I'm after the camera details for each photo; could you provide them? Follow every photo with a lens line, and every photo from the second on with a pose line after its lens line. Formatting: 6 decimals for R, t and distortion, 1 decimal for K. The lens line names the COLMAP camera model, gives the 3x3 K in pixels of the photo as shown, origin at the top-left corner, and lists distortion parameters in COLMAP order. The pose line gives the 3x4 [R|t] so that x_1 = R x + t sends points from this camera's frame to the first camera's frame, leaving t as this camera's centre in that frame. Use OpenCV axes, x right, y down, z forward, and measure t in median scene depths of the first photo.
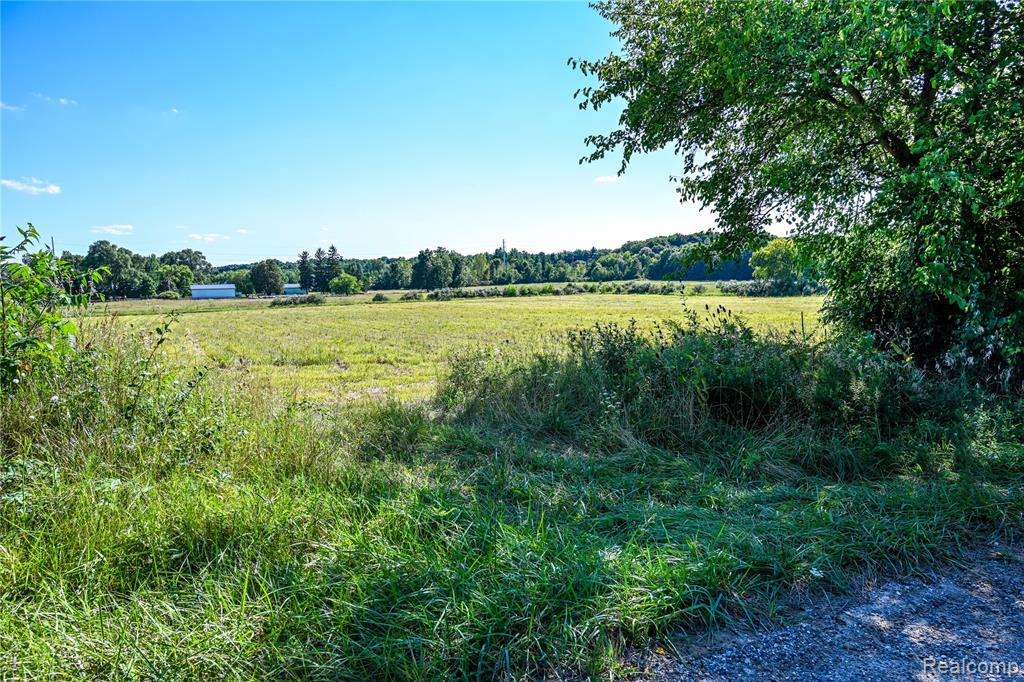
lens RADIAL K [[682.4, 0, 512.4], [0, 682.4, 344.1], [0, 0, 1]] dist [-0.007343, 0.002285]
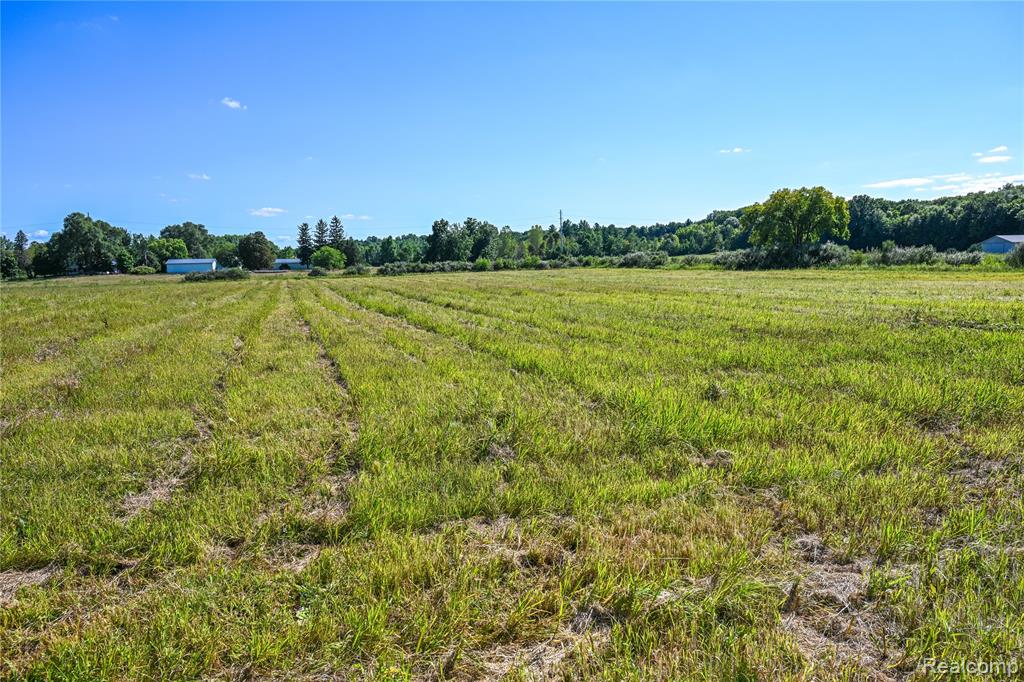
lens RADIAL K [[682.4, 0, 513.6], [0, 682.4, 338.0], [0, 0, 1]] dist [-0.007343, 0.002285]
pose [[0.983861, 0.017086, -0.178116, 0.115956], [-0.012766, 0.999597, 0.025372, -0.005670], [0.178477, -0.022688, 0.983682, 0.109788]]
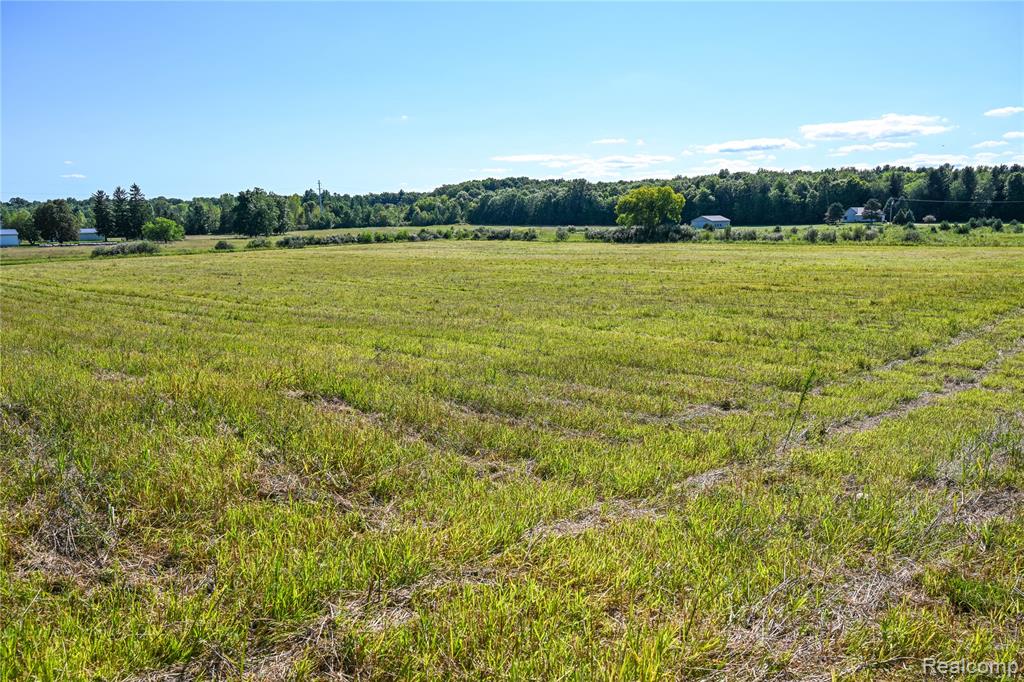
lens RADIAL K [[682.4, 0, 509.6], [0, 682.4, 344.0], [0, 0, 1]] dist [-0.007343, 0.002285]
pose [[0.955901, -0.046899, 0.289919, -0.057273], [0.023248, 0.996153, 0.084492, -0.003538], [-0.292766, -0.074026, 0.953314, 0.019187]]
